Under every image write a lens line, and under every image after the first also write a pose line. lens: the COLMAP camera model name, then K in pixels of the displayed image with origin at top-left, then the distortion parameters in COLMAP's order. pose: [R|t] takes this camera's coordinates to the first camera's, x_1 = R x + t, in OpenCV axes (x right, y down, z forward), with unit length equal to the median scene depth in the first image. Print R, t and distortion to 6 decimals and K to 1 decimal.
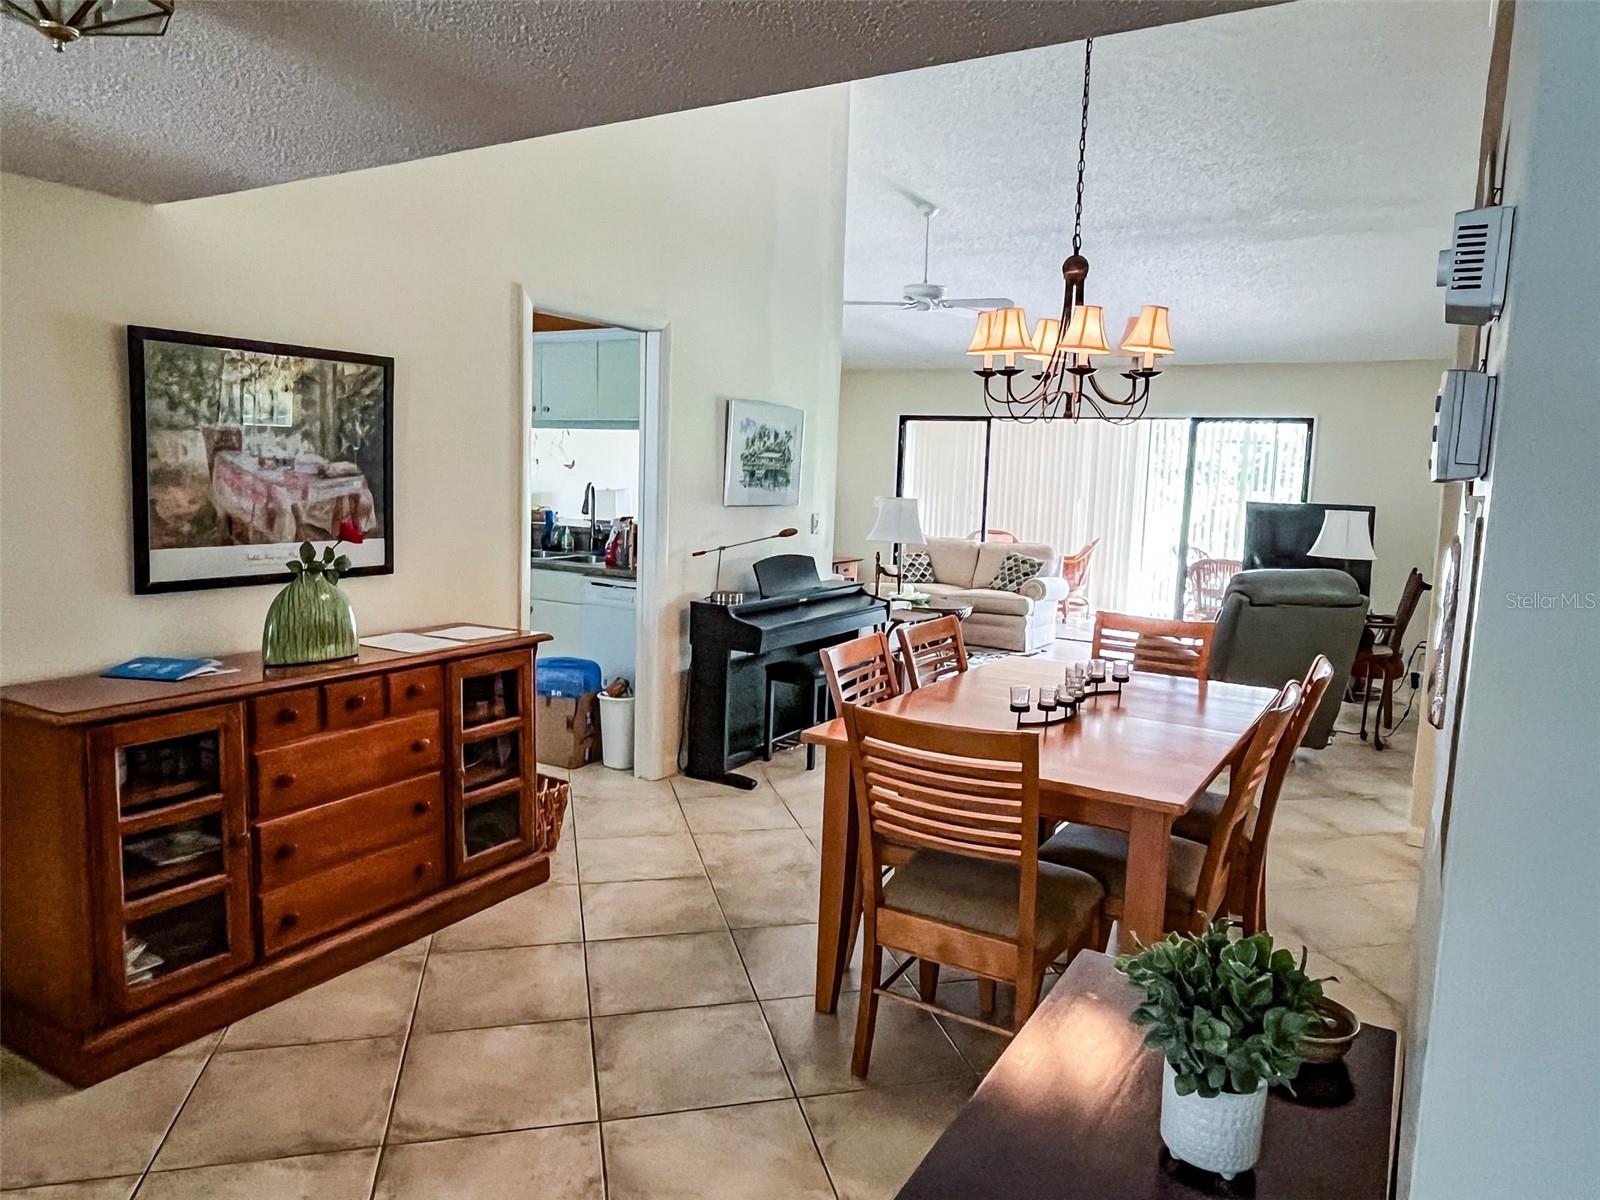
lens RADIAL K [[1034.2, 0, 802.4], [0, 1034.2, 584.2], [0, 0, 1]] dist [-0.004204, -0.001416]
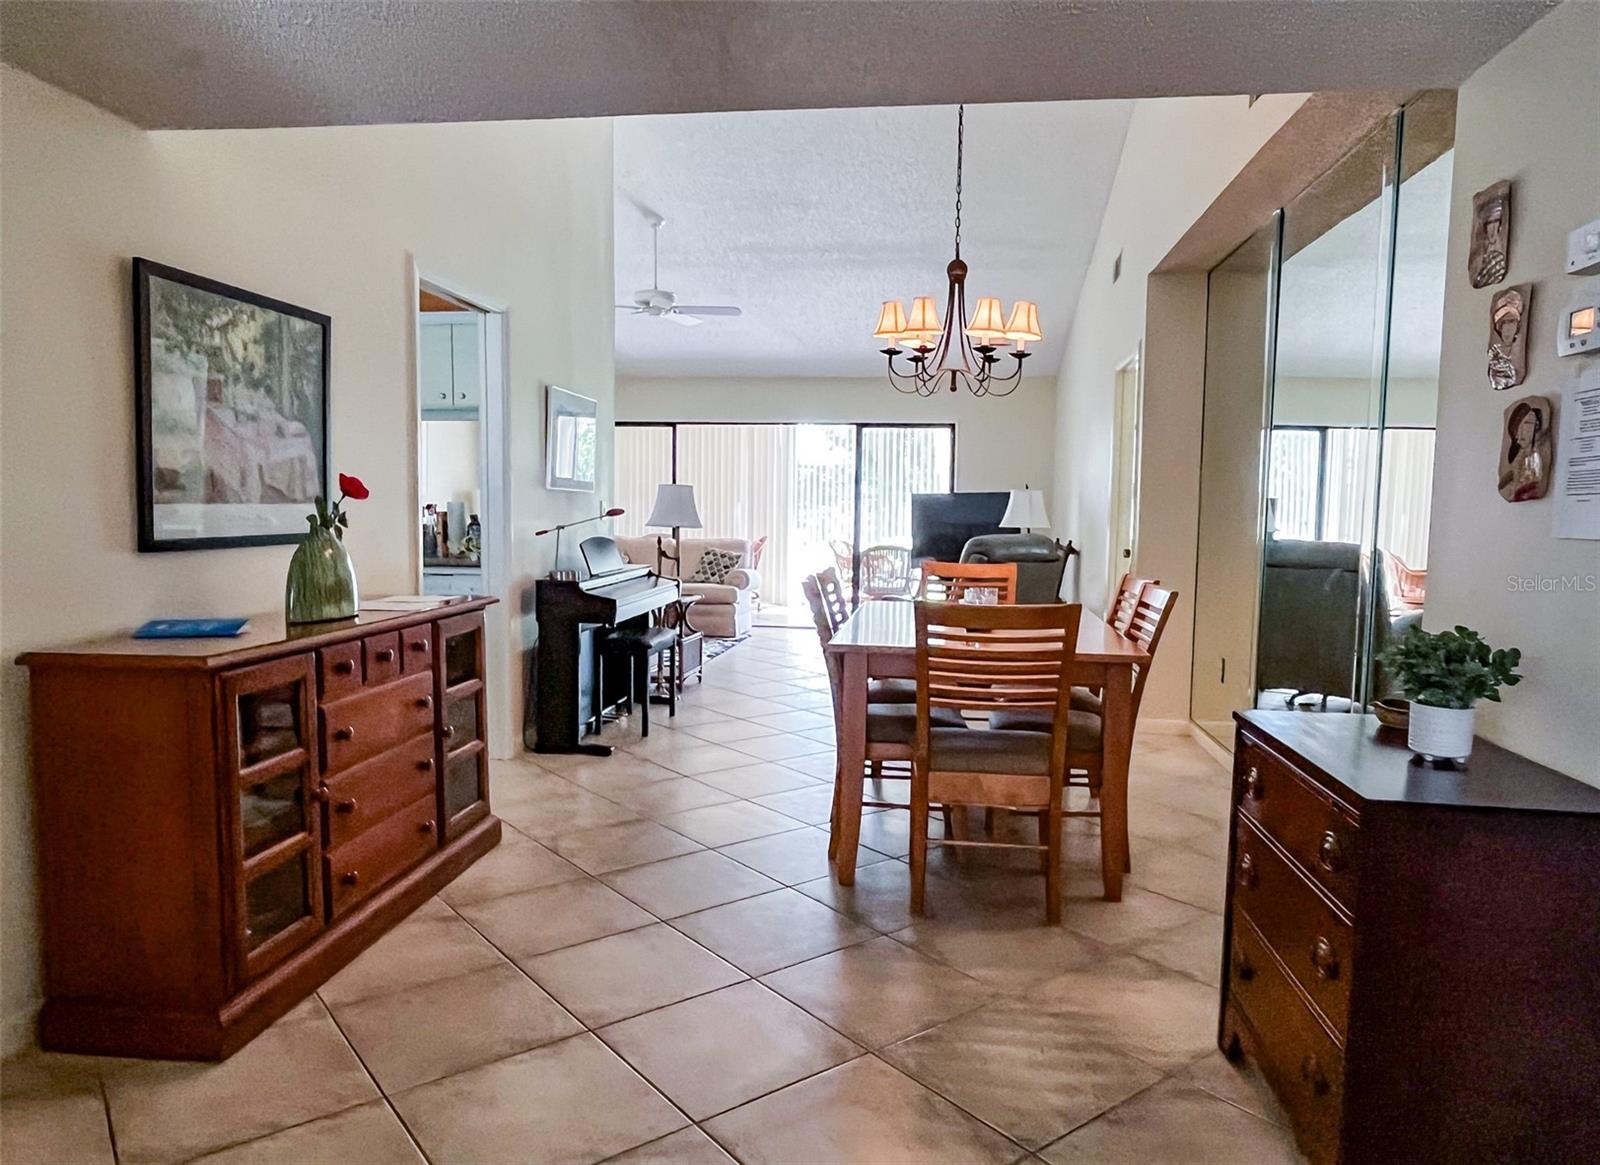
lens RADIAL K [[1031.8, 0, 800.0], [0, 1031.8, 582.5], [0, 0, 1]] dist [0.001137, 0.000378]
pose [[0.918914, -0.051214, 0.391119, -0.413896], [0.060517, 0.998101, -0.011489, 0.072702], [-0.389787, 0.034227, 0.920269, -0.058779]]
